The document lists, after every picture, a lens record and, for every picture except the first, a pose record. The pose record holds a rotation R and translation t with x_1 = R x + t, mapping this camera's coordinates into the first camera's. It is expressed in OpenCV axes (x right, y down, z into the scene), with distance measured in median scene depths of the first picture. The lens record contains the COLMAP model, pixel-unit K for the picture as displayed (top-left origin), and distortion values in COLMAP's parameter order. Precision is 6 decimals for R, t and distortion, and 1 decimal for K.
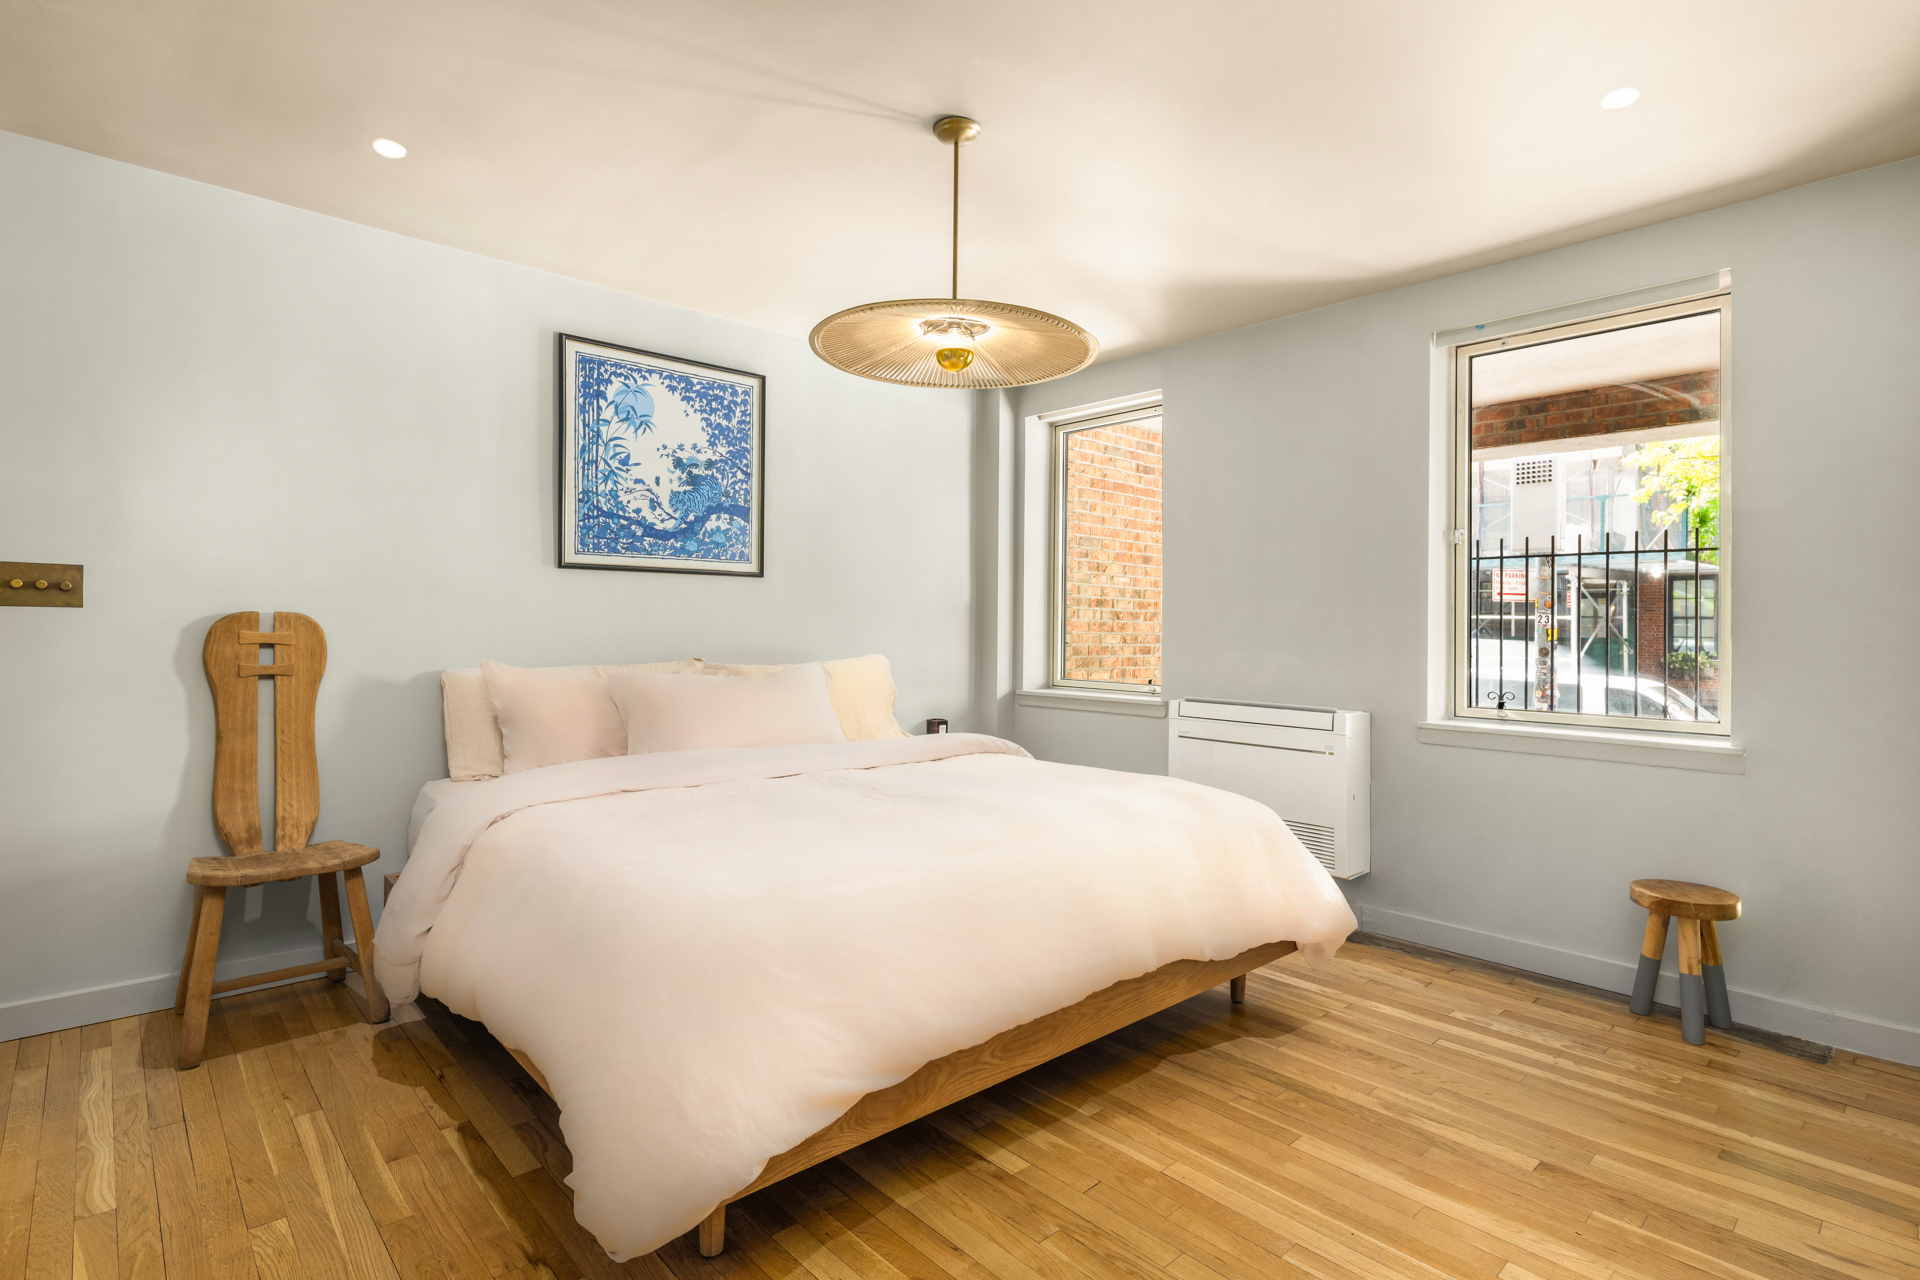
lens RADIAL K [[916.4, 0, 960.0], [0, 916.4, 640.0], [0, 0, 1]] dist [0.001143, 0.000135]
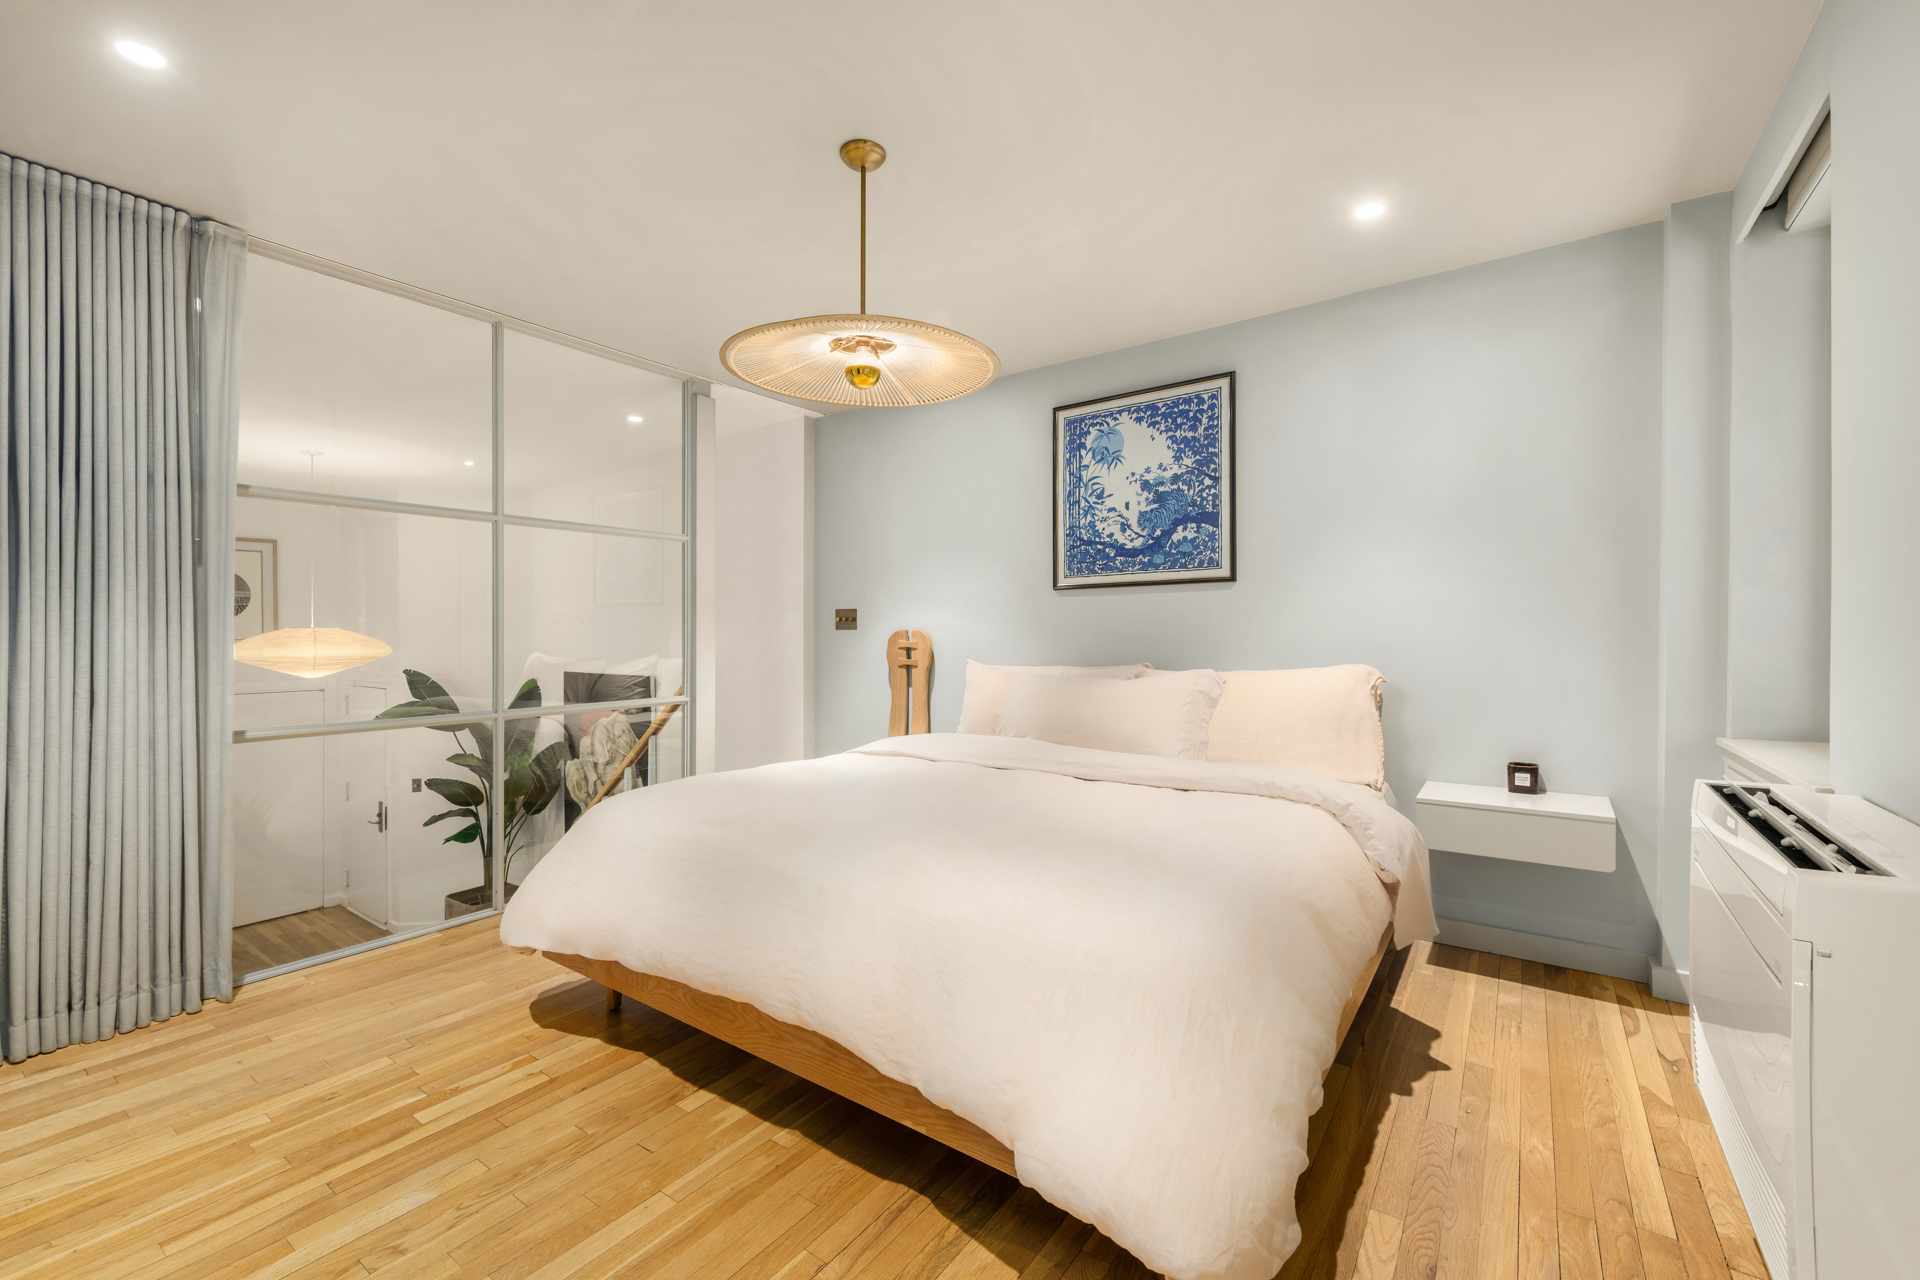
lens RADIAL K [[796.3, 0, 960.0], [0, 796.3, 640.0], [0, 0, 1]] dist [0.000274, -0.000047]
pose [[0.210863, -0.006749, -0.977492, 0.576119], [-0.004078, 0.999961, -0.007784, 0.000447], [0.977507, 0.005628, 0.210827, 0.583029]]
